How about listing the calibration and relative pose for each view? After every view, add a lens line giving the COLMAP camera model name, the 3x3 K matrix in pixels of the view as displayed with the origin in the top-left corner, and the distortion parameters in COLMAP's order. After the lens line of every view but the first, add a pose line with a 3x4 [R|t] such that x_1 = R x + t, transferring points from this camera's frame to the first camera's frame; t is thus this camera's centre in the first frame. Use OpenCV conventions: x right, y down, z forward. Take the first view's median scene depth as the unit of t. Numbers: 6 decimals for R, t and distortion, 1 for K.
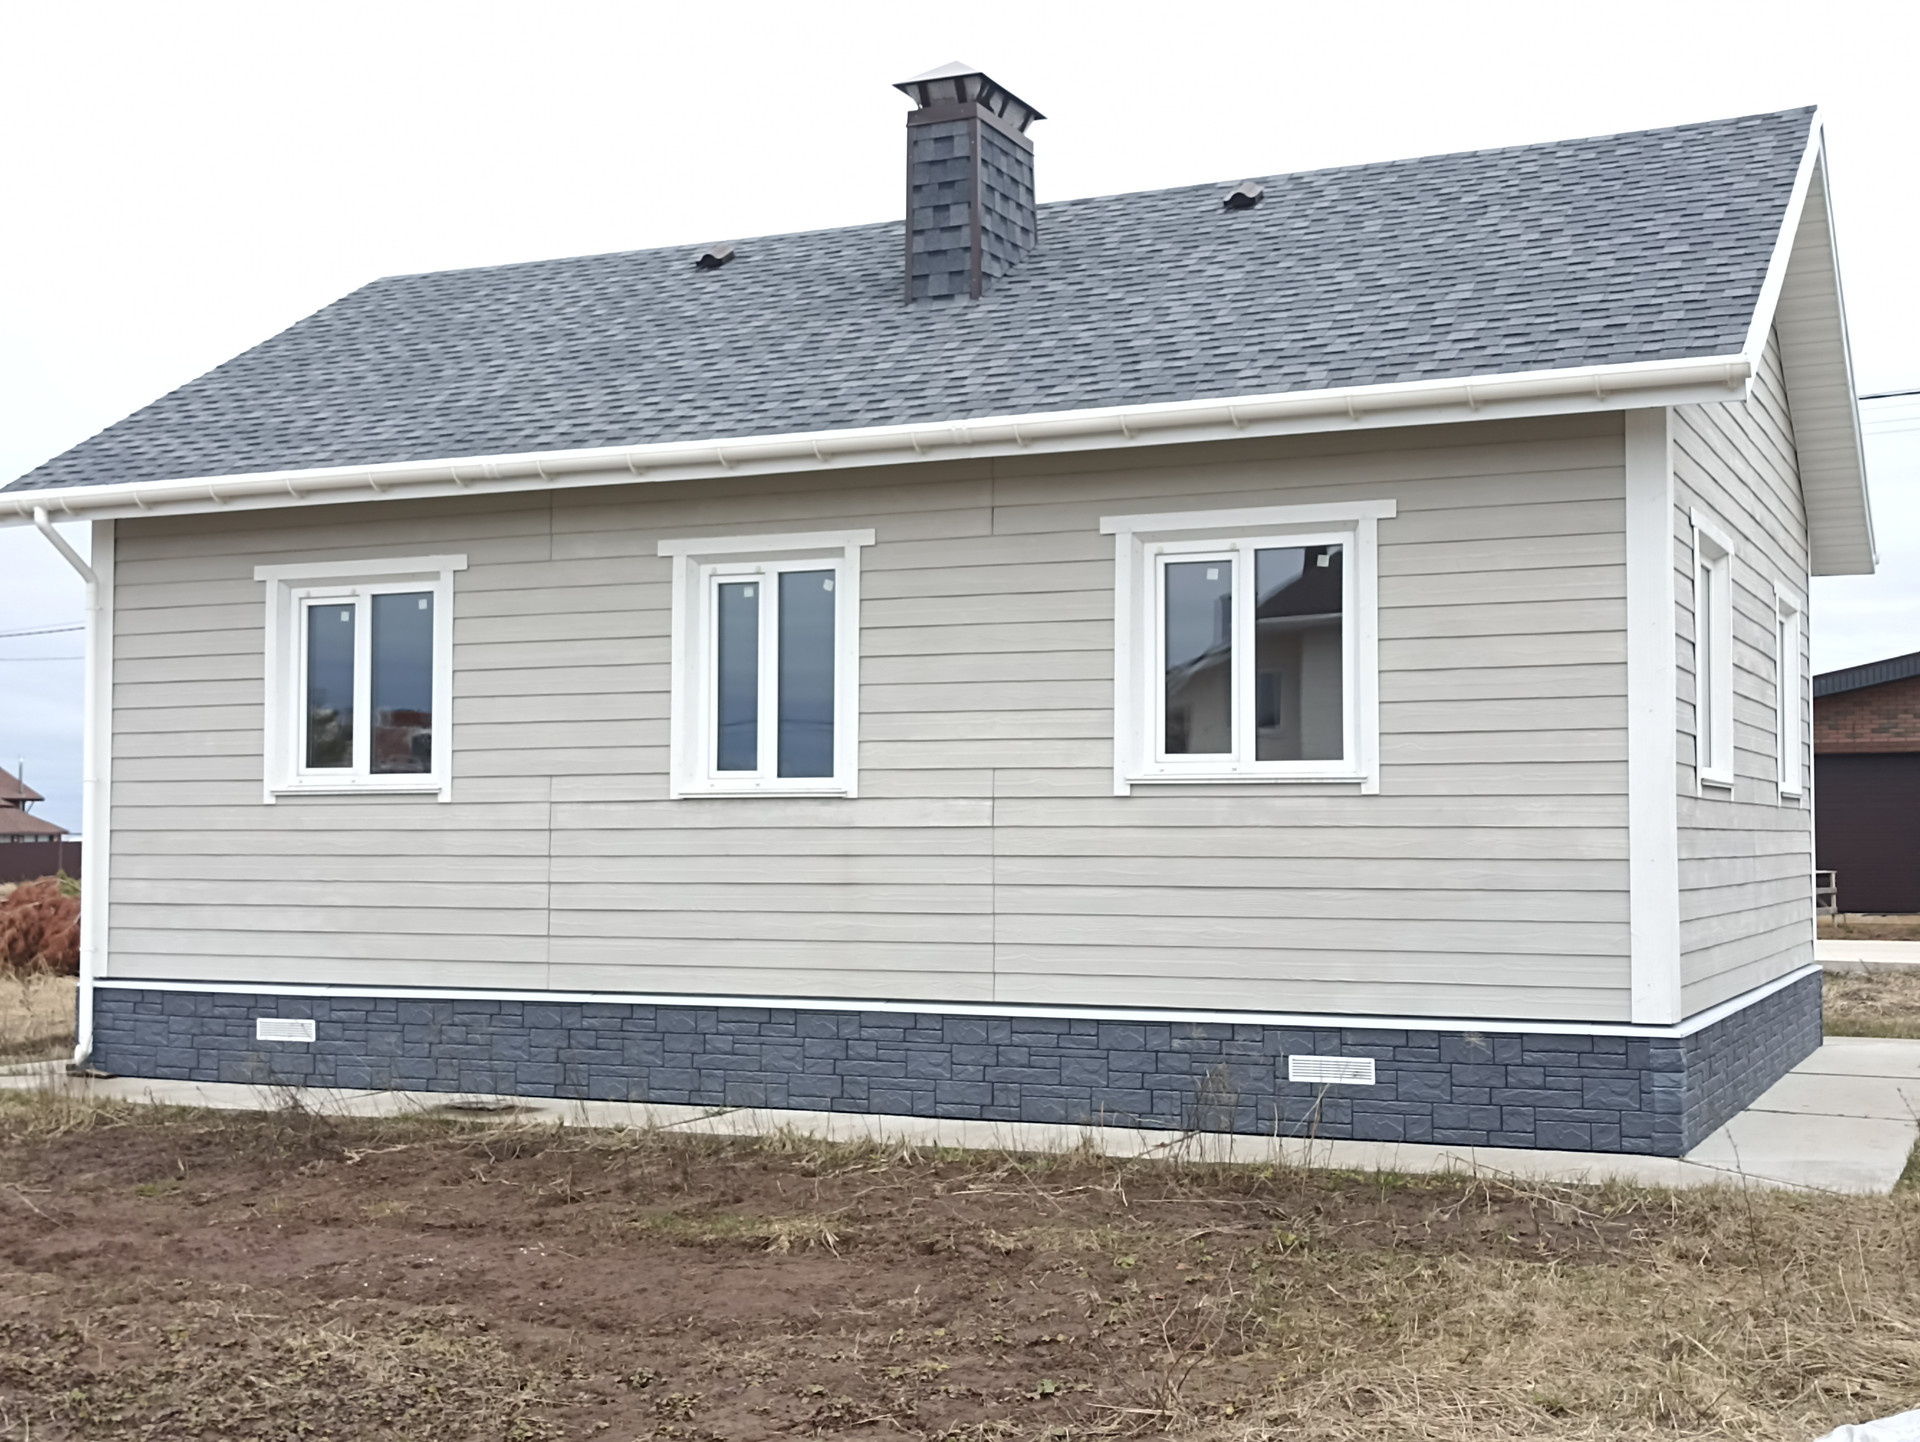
lens RADIAL K [[1125.0, 0, 960.8], [0, 1125.0, 741.0], [0, 0, 1]] dist [-0.008160, -0.000987]
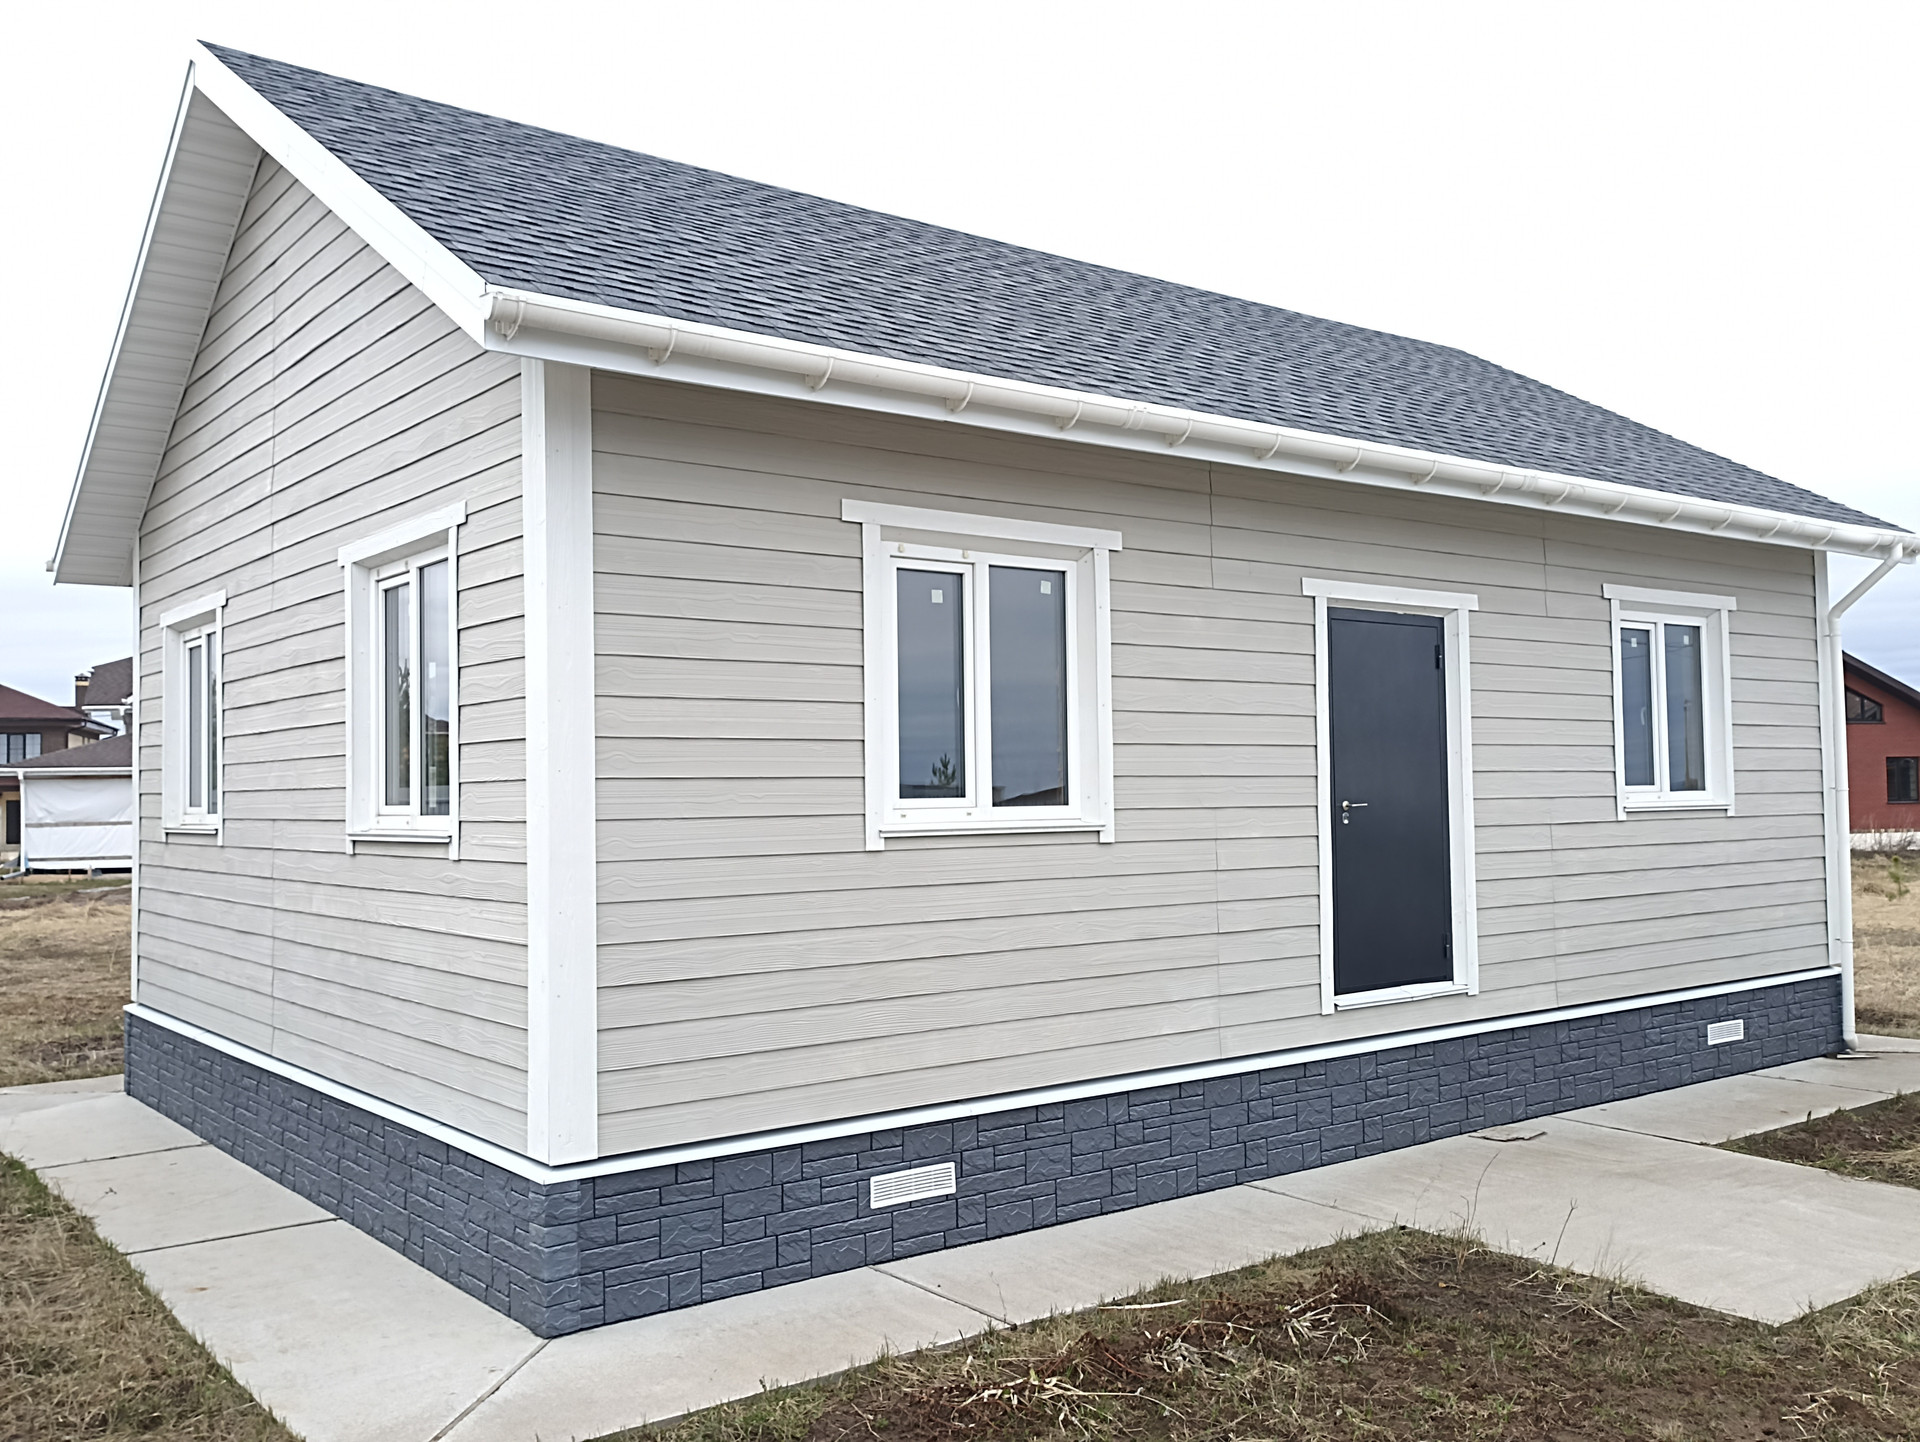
lens RADIAL K [[1697.4, 0, 958.4], [0, 1697.4, 738.9], [0, 0, 1]] dist [-0.005541, -0.002477]
pose [[0.653045, 0.029377, 0.756749, -1.168619], [-0.002093, 0.999314, -0.036987, 0.021618], [-0.757316, 0.022570, 0.652659, 0.246660]]
